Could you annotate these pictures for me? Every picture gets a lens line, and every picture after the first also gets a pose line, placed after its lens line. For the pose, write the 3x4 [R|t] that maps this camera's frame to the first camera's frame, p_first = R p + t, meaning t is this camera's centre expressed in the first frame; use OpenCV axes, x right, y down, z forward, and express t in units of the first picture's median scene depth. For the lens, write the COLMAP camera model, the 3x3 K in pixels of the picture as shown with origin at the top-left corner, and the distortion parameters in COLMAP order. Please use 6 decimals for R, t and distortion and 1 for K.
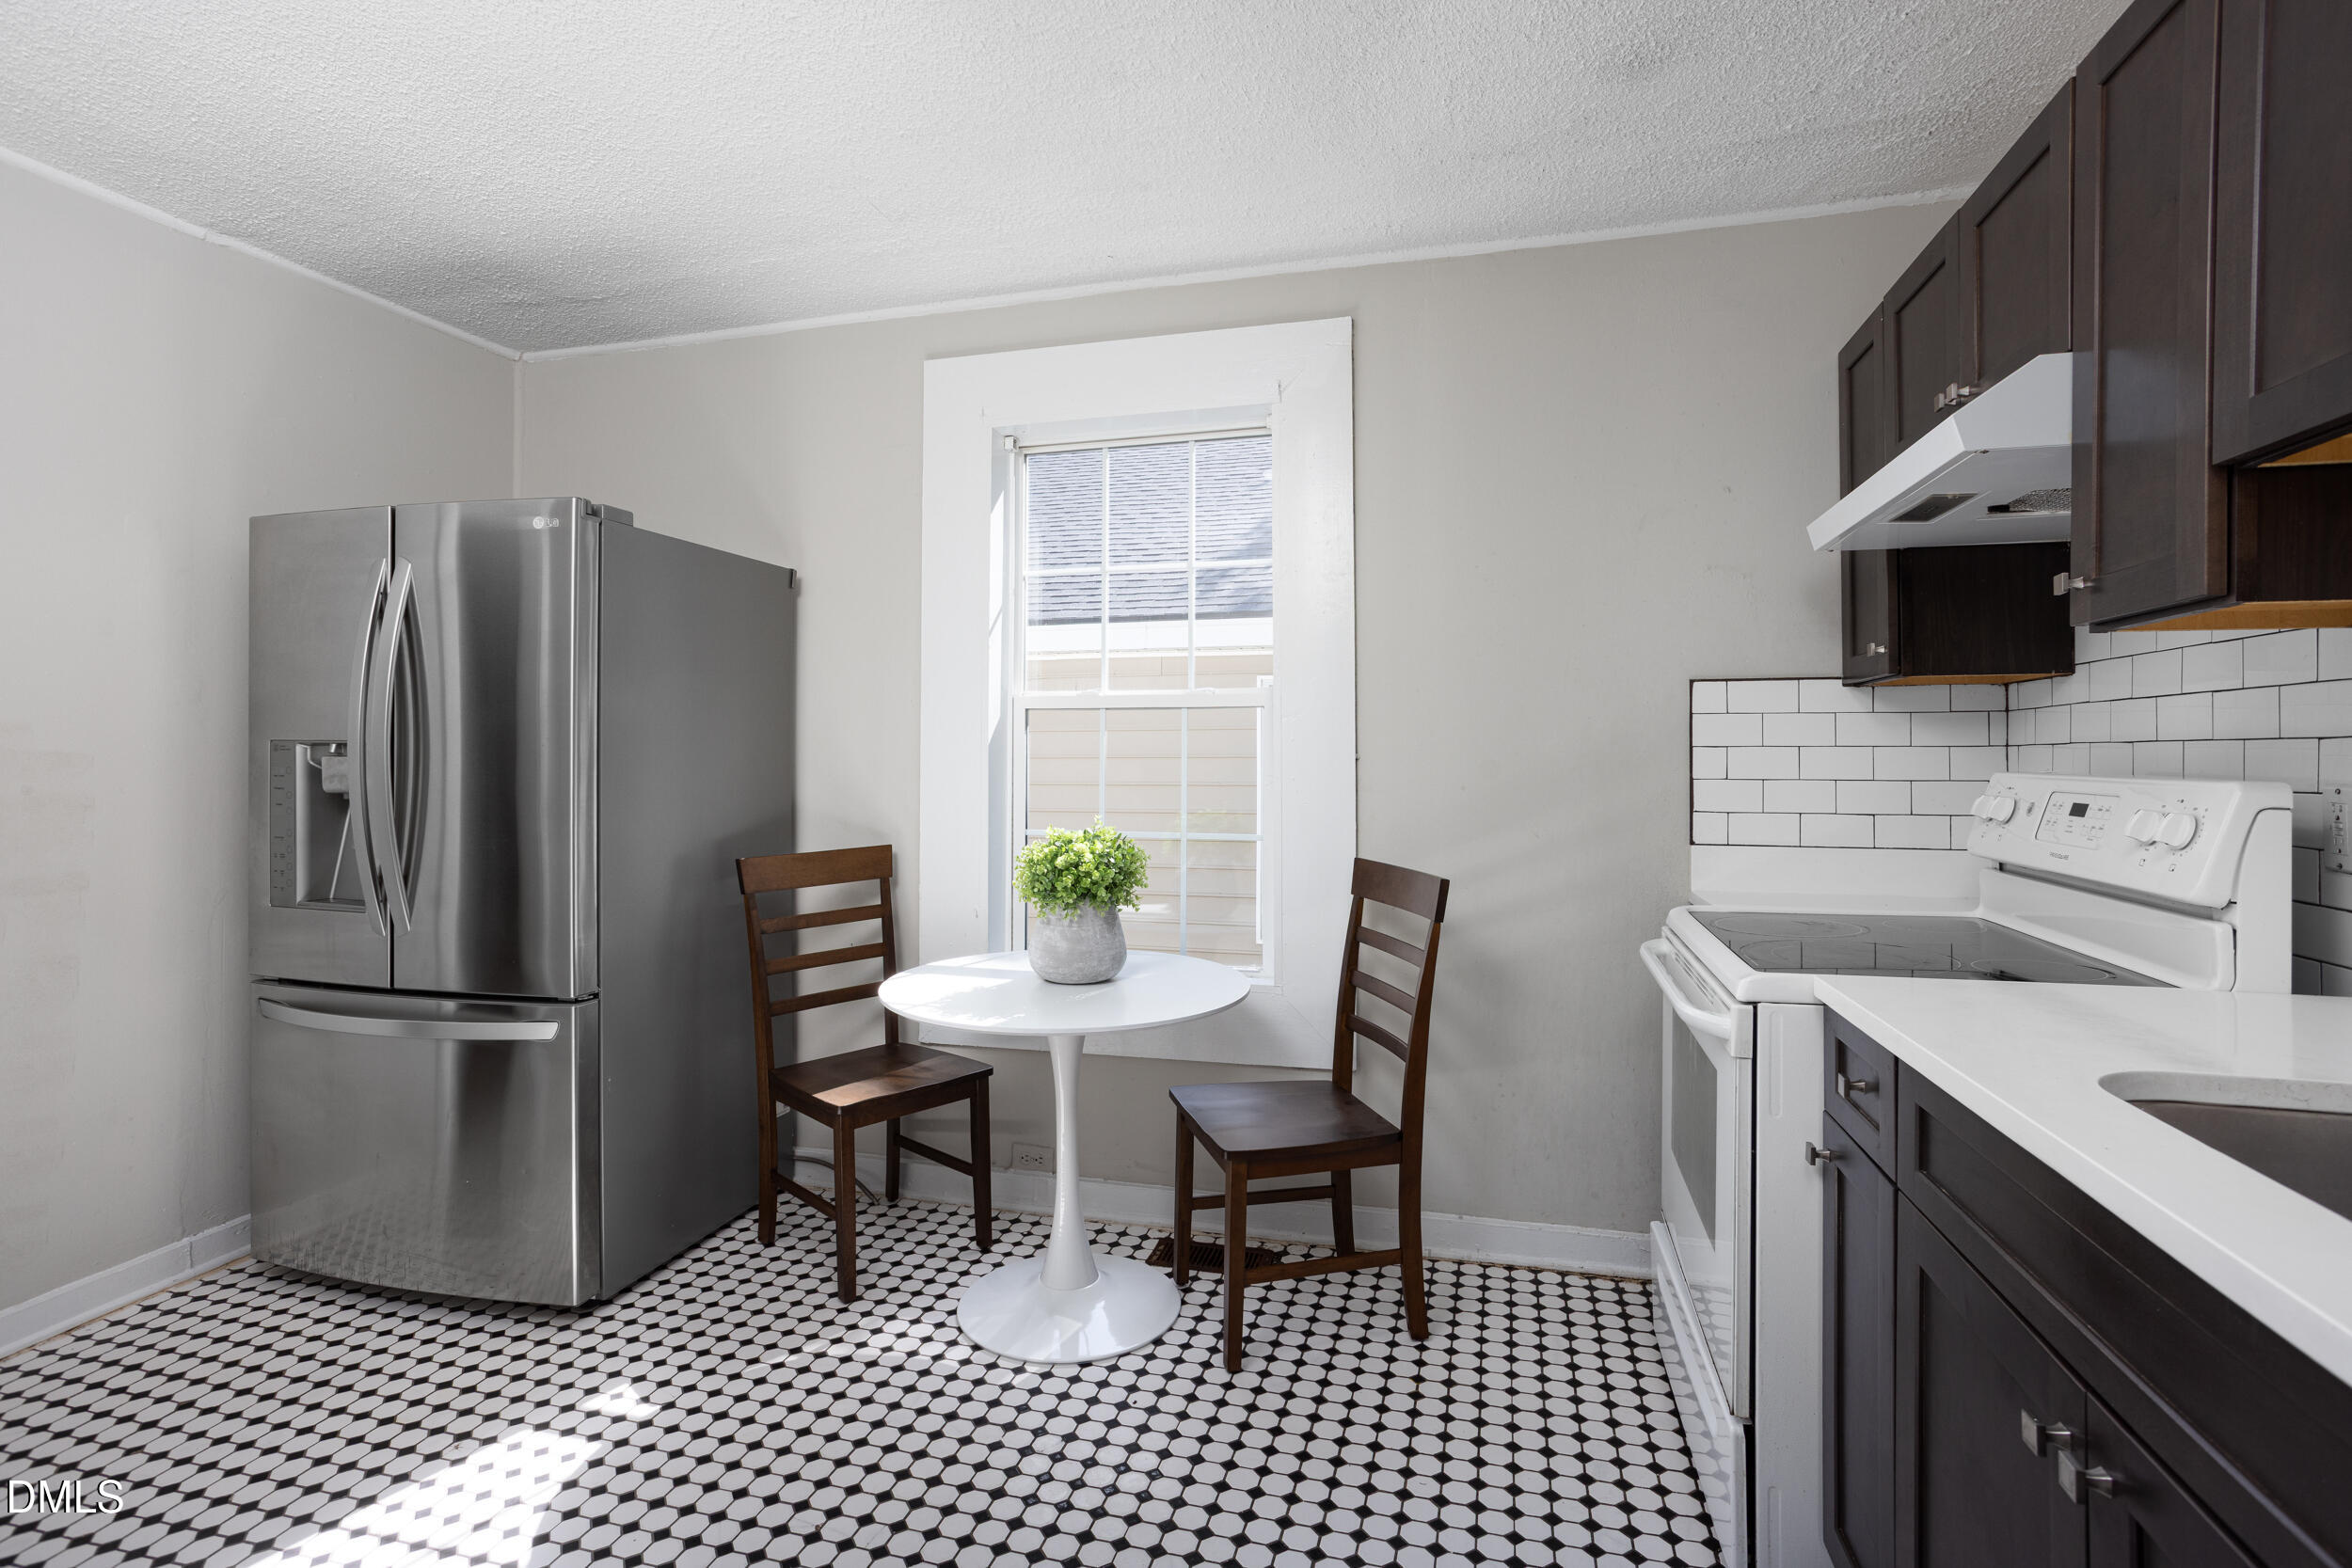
lens RADIAL K [[1241.8, 0, 1205.9], [0, 1241.8, 734.2], [0, 0, 1]] dist [-0.050516, 0.040682]
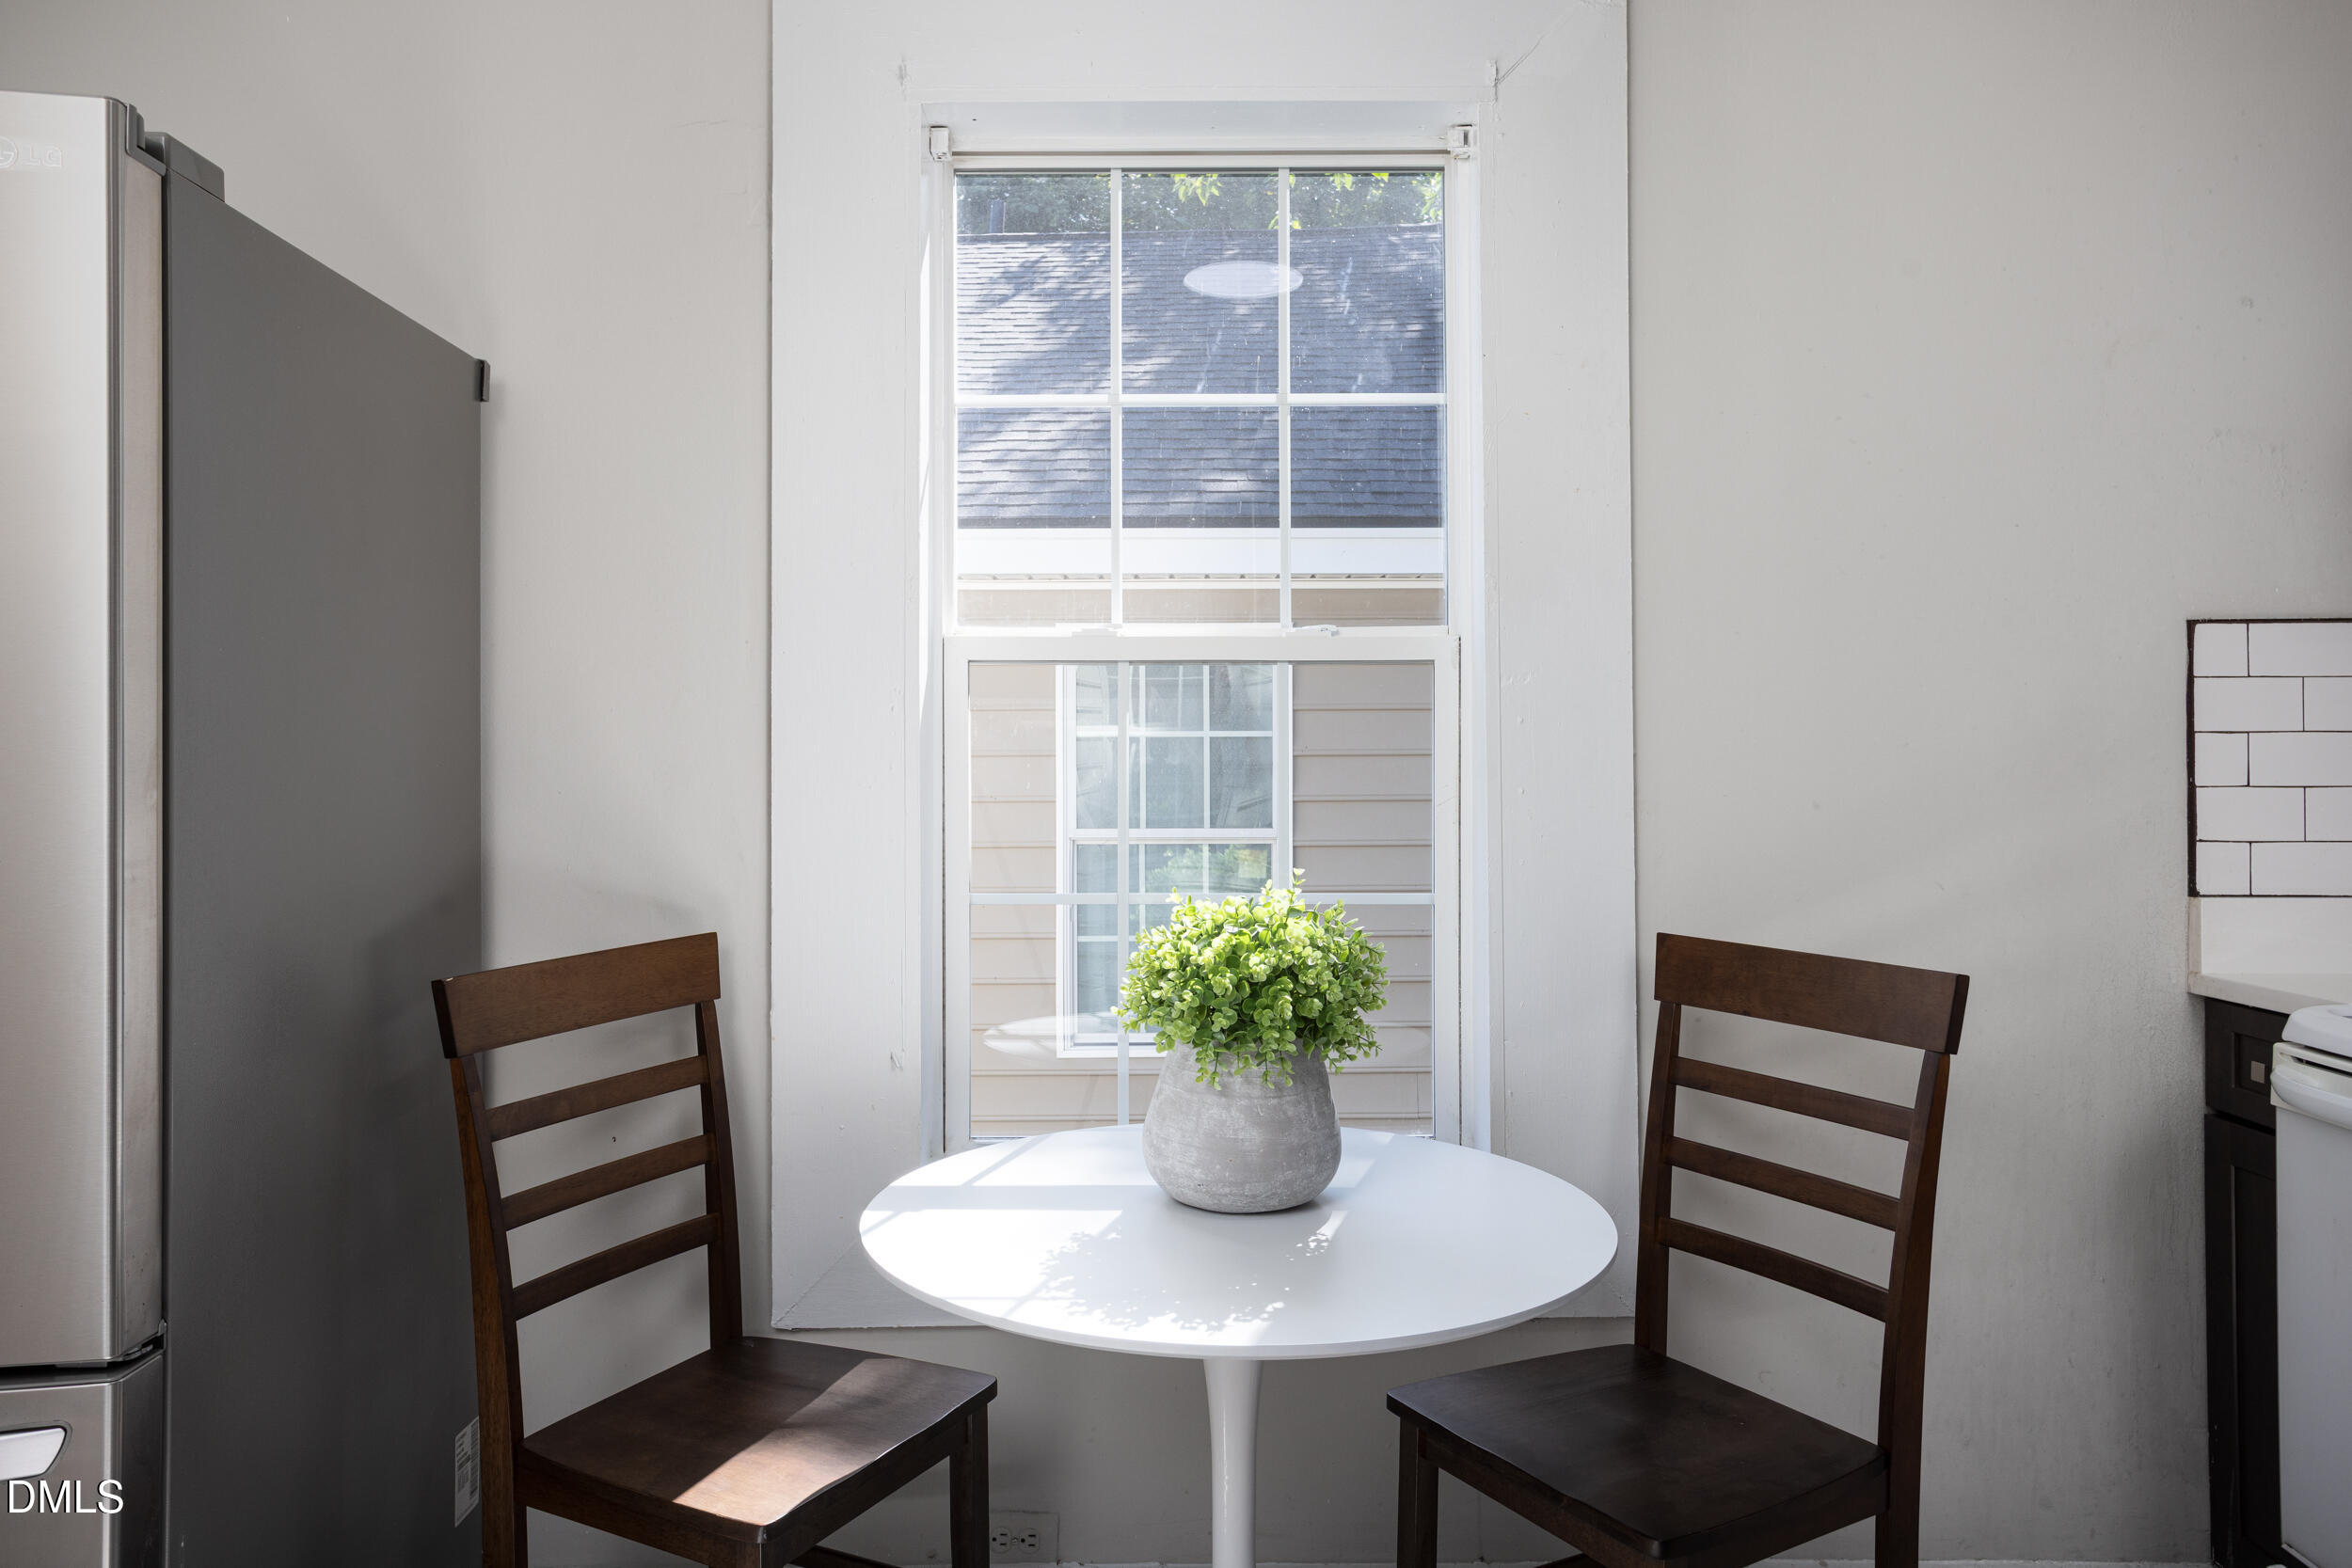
lens RADIAL K [[1741.6, 0, 1174.8], [0, 1741.6, 747.3], [0, 0, 1]] dist [0.020819, 0.006818]
pose [[0.958308, -0.002506, 0.285726, -0.320618], [-0.000801, 0.999934, 0.011458, 0.007860], [-0.285735, -0.011209, 0.958243, 0.327598]]
